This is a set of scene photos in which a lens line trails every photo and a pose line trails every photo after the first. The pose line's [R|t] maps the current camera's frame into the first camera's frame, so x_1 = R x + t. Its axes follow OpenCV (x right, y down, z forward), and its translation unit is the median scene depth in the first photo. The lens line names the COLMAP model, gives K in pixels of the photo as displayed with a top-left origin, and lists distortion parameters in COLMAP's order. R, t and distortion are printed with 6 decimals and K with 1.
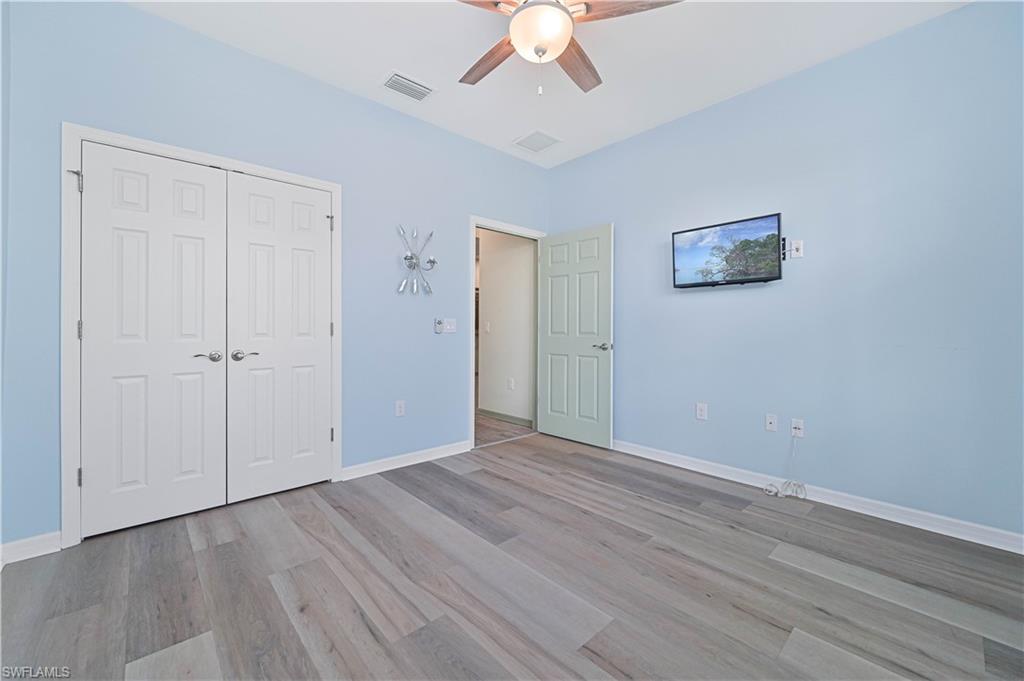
lens RADIAL K [[419.3, 0, 509.3], [0, 419.3, 333.8], [0, 0, 1]] dist [0.000128, -0.000031]
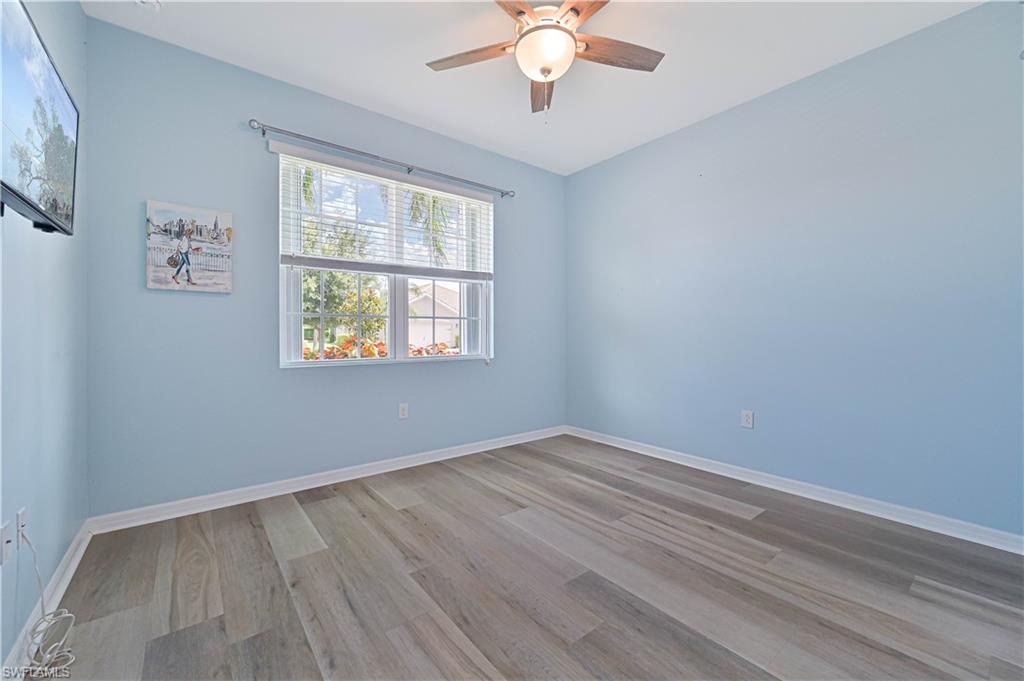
lens RADIAL K [[419.3, 0, 509.3], [0, 419.3, 333.8], [0, 0, 1]] dist [0.000128, -0.000031]
pose [[-0.997686, -0.003224, 0.067918, 0.085773], [-0.002630, 0.999958, 0.008828, -0.020969], [-0.067944, 0.008629, -0.997652, 1.967599]]
